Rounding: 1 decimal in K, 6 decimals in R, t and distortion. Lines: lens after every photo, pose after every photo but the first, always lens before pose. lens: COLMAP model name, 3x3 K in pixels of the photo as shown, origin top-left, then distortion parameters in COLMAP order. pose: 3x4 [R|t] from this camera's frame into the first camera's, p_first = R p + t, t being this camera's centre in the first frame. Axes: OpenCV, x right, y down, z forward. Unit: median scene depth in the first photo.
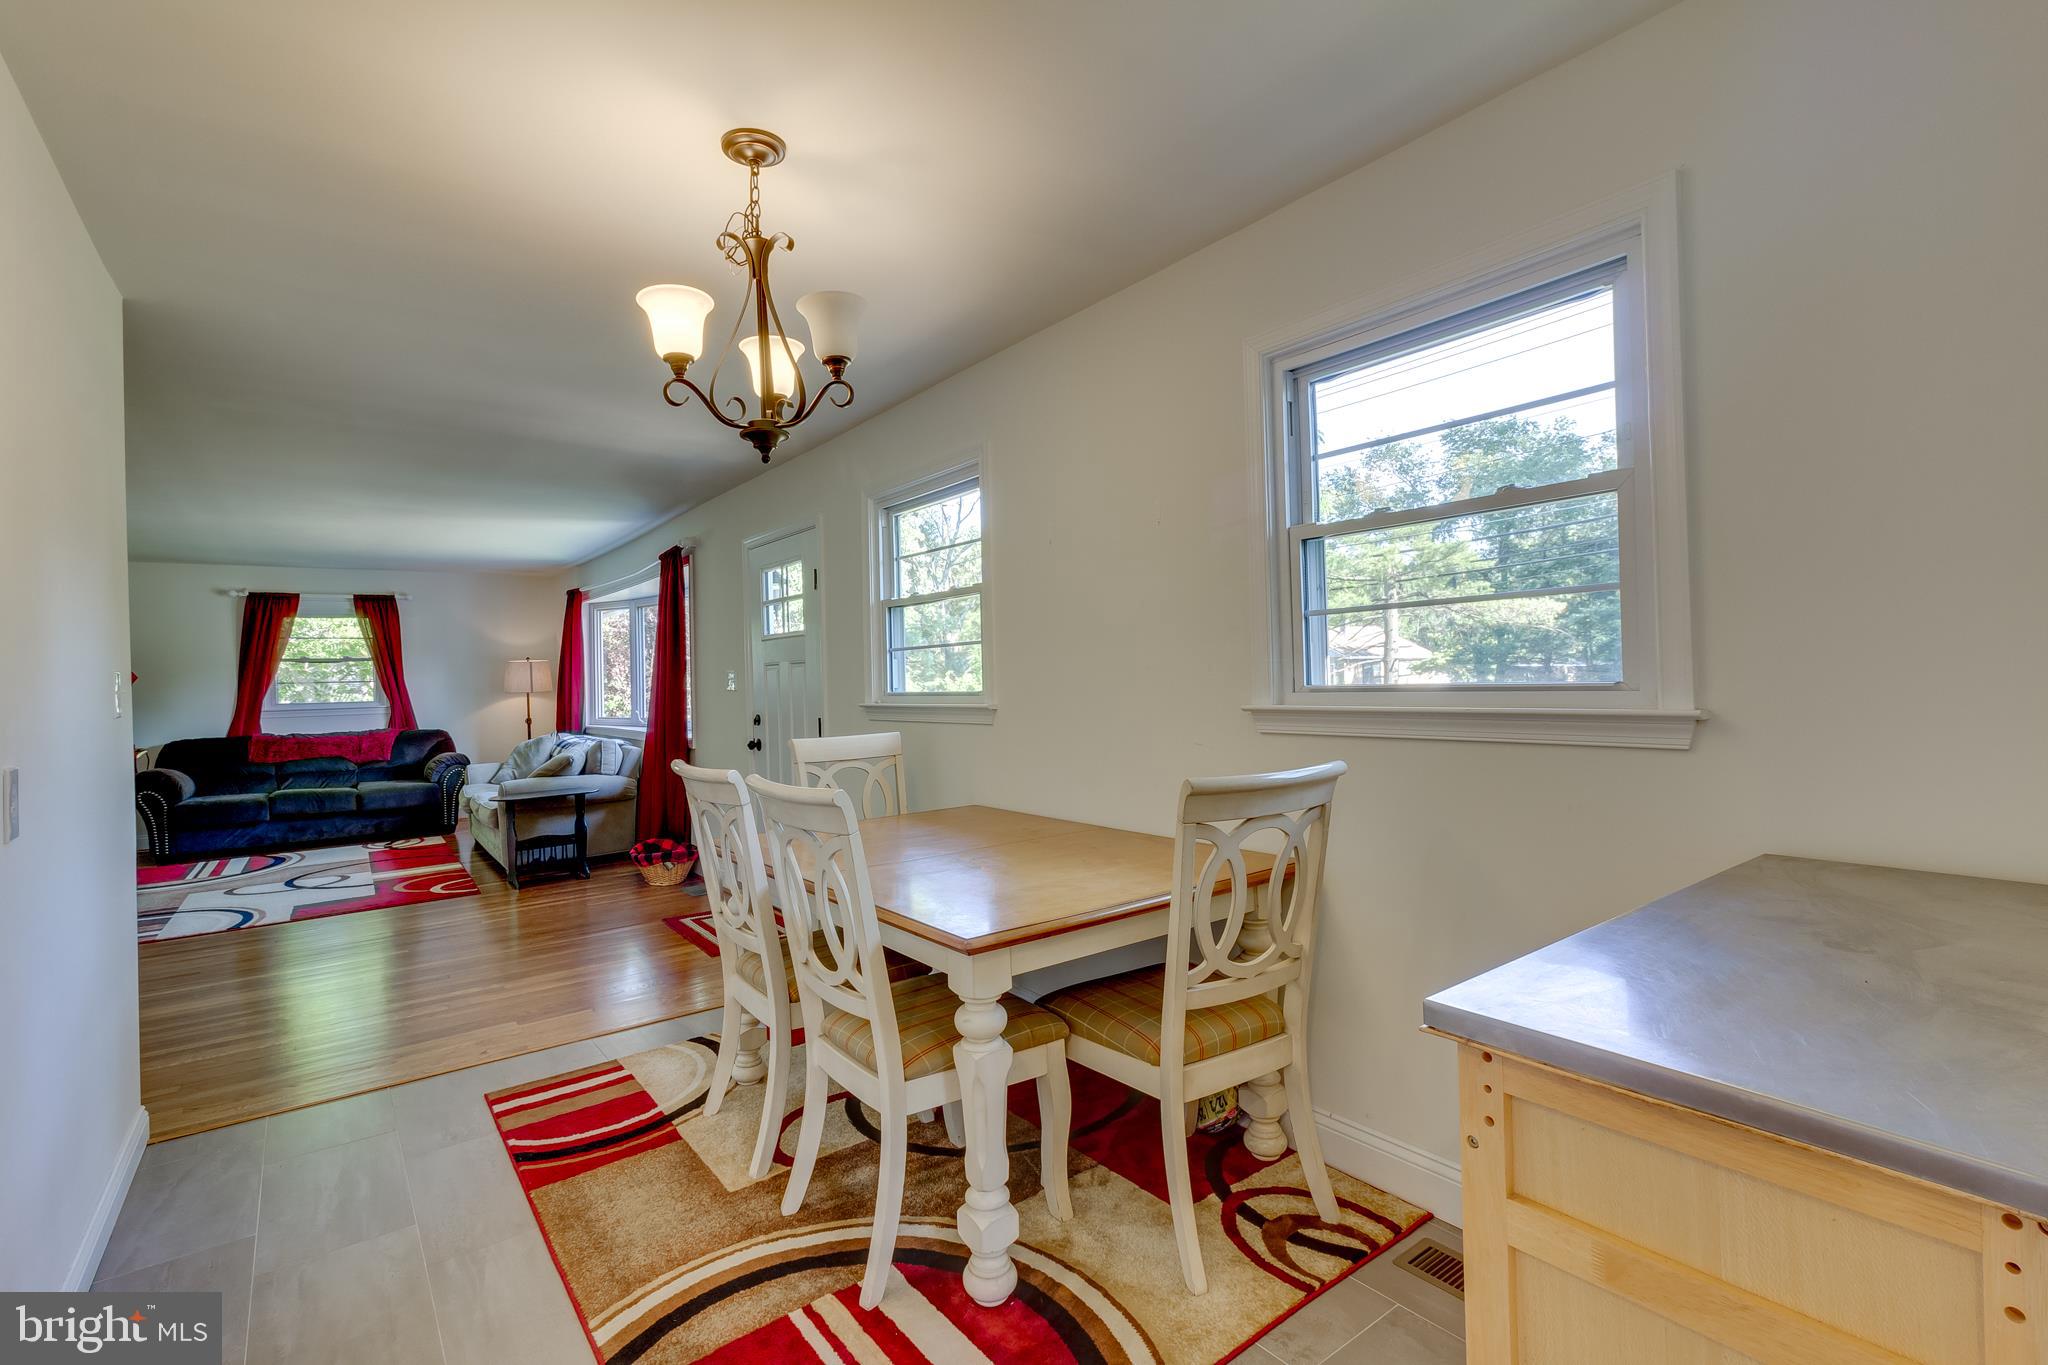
lens RADIAL K [[941.7, 0, 1021.2], [0, 941.7, 672.5], [0, 0, 1]] dist [0.003923, -0.002348]
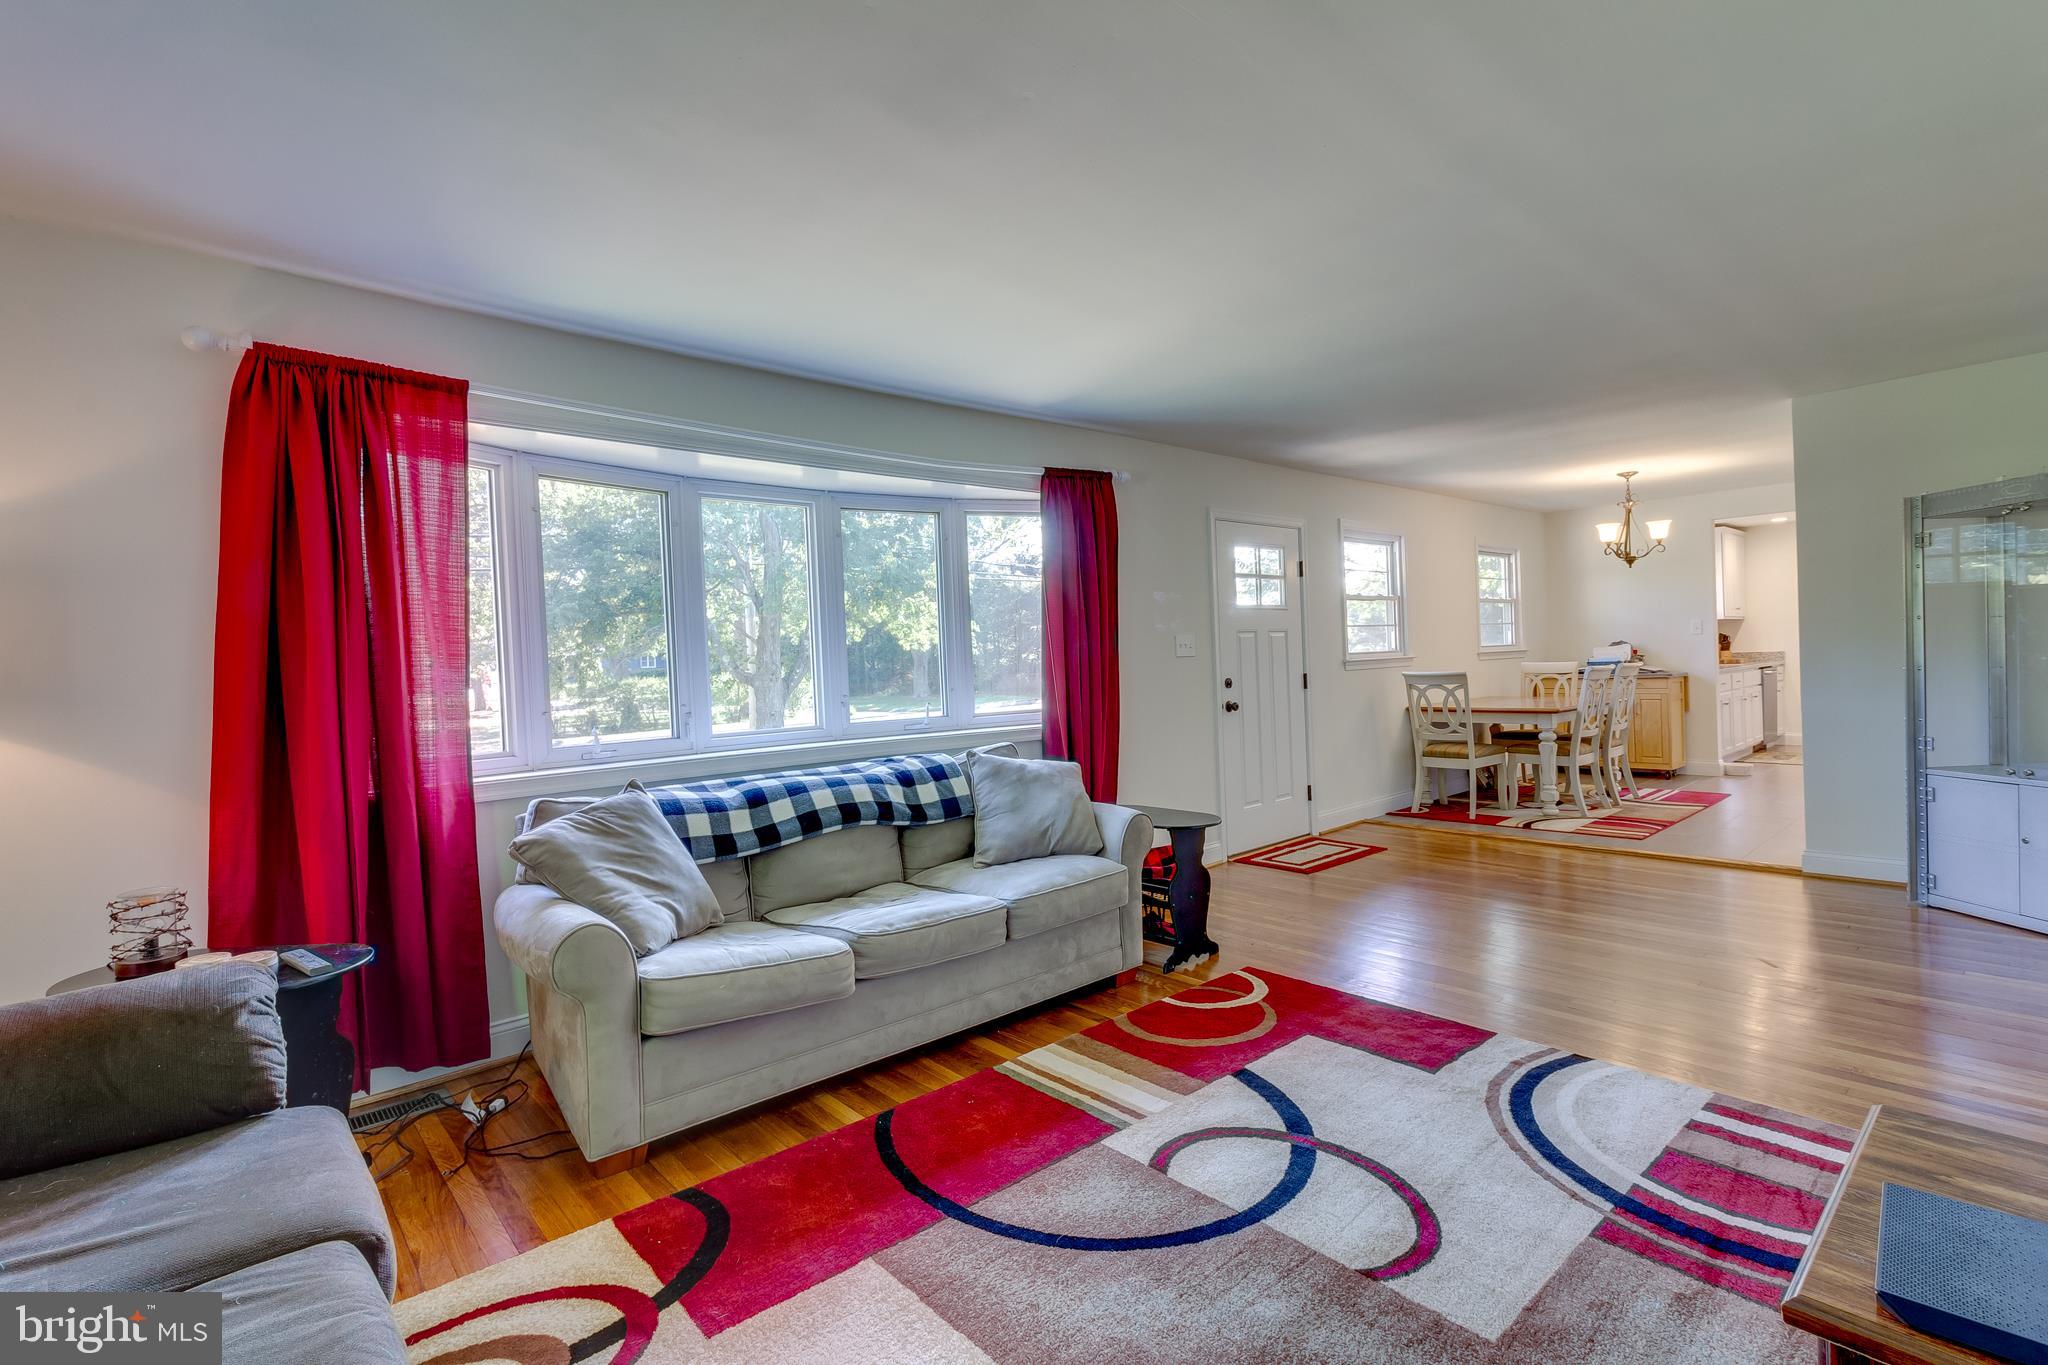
lens RADIAL K [[941.7, 0, 1012.0], [0, 941.7, 680.7], [0, 0, 1]] dist [0.003923, -0.002348]
pose [[-0.076154, 0.010445, 0.997041, -0.907430], [0.036420, 0.999307, -0.007687, 0.032778], [-0.996431, 0.035727, -0.076482, 0.914311]]
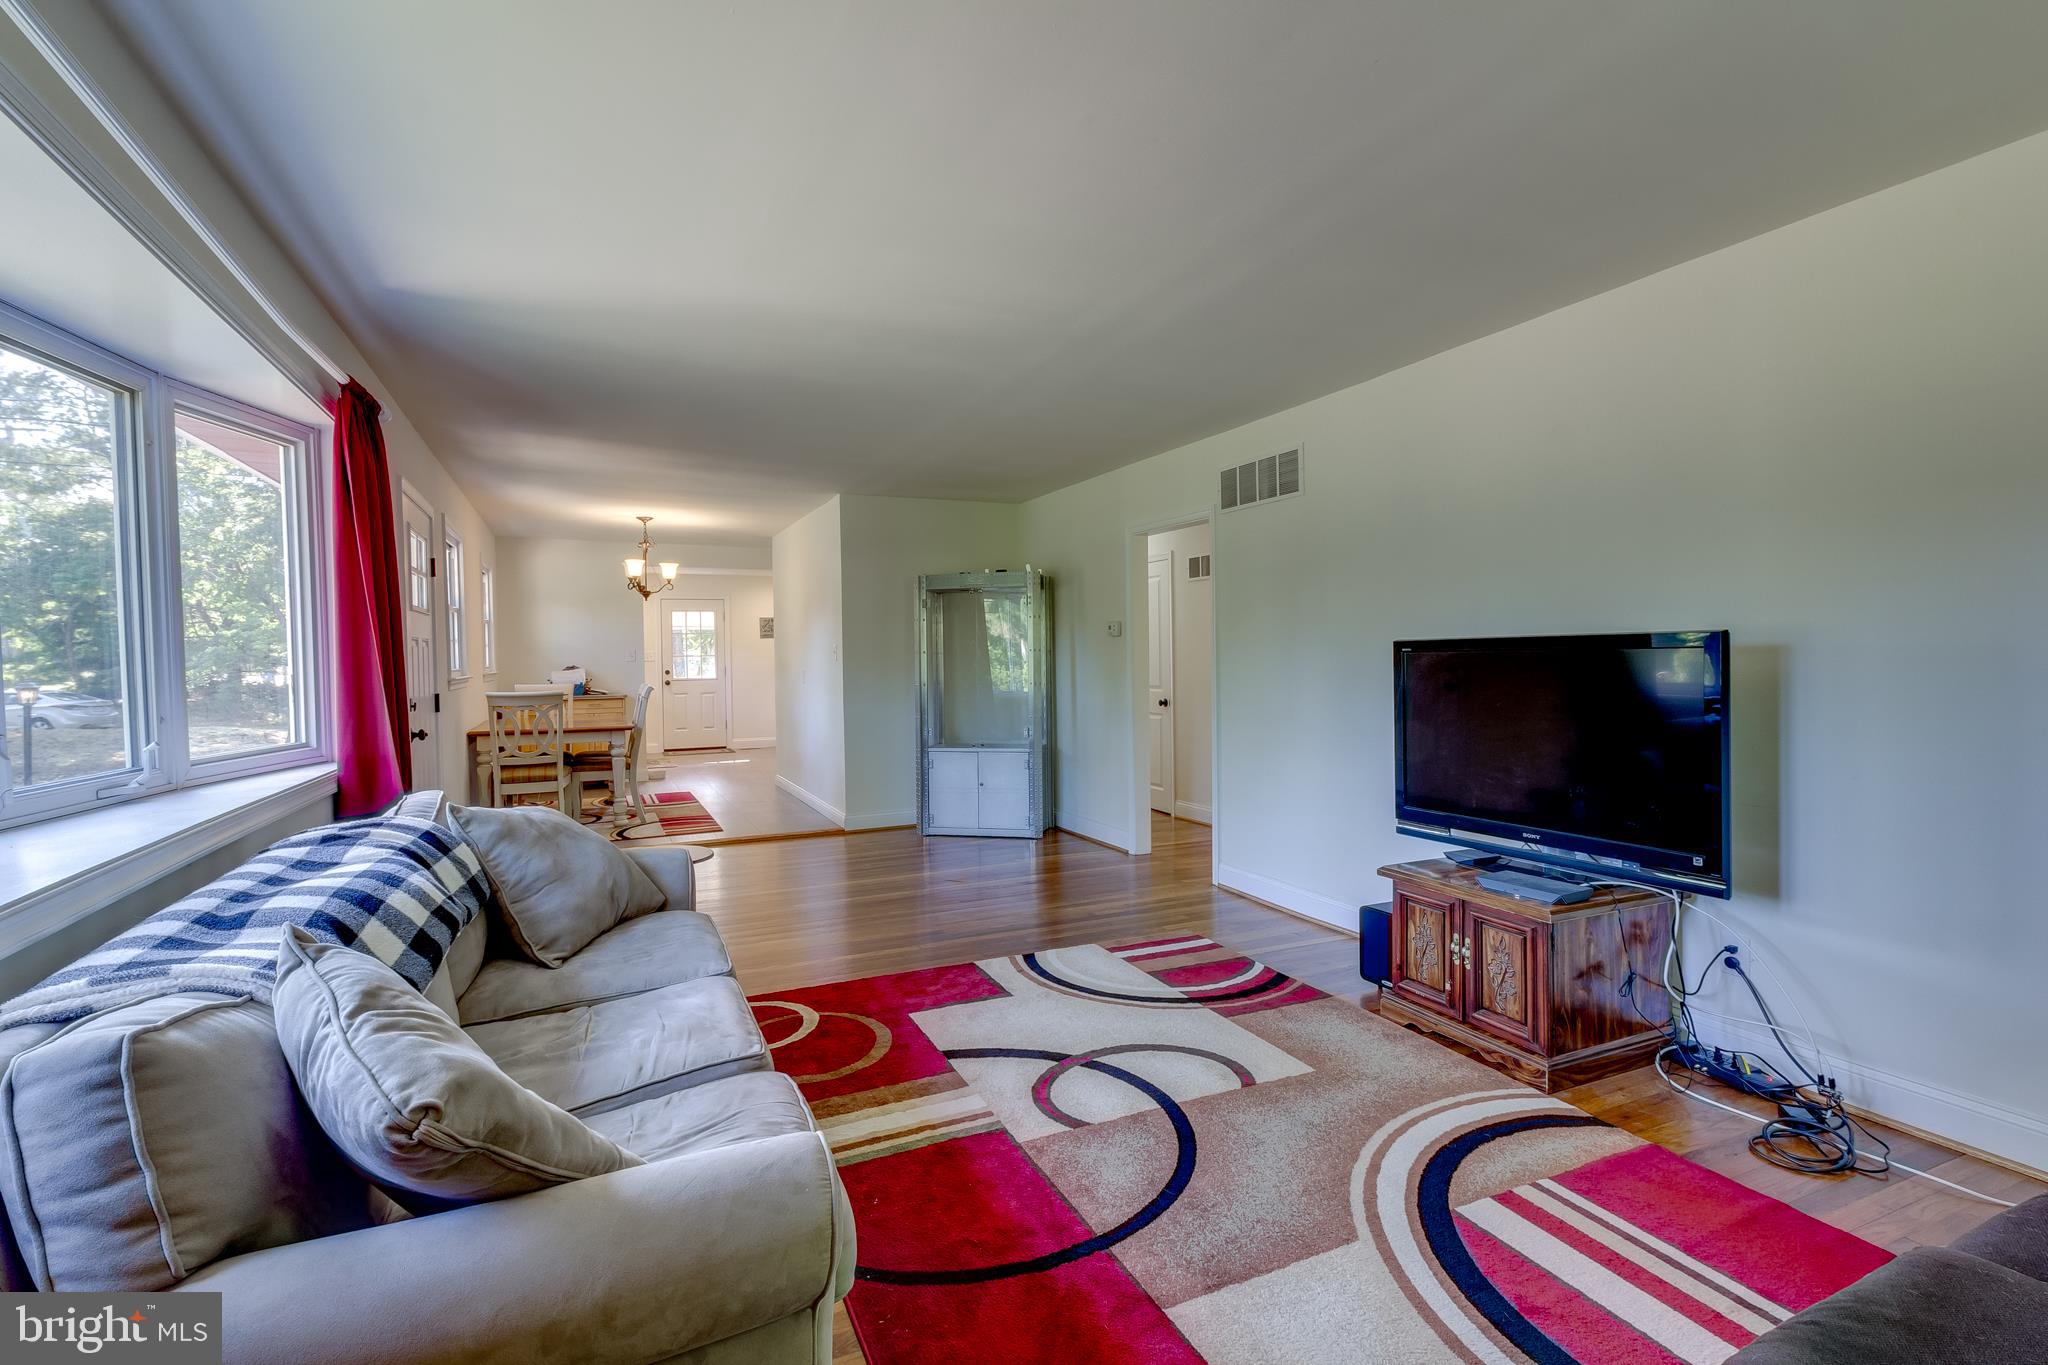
lens RADIAL K [[941.7, 0, 1013.9], [0, 941.7, 678.9], [0, 0, 1]] dist [0.003923, -0.002348]
pose [[-0.976303, 0.037001, 0.213219, -0.668636], [0.041285, 0.999024, 0.015674, 0.025309], [-0.212431, 0.024106, -0.976879, 1.168540]]
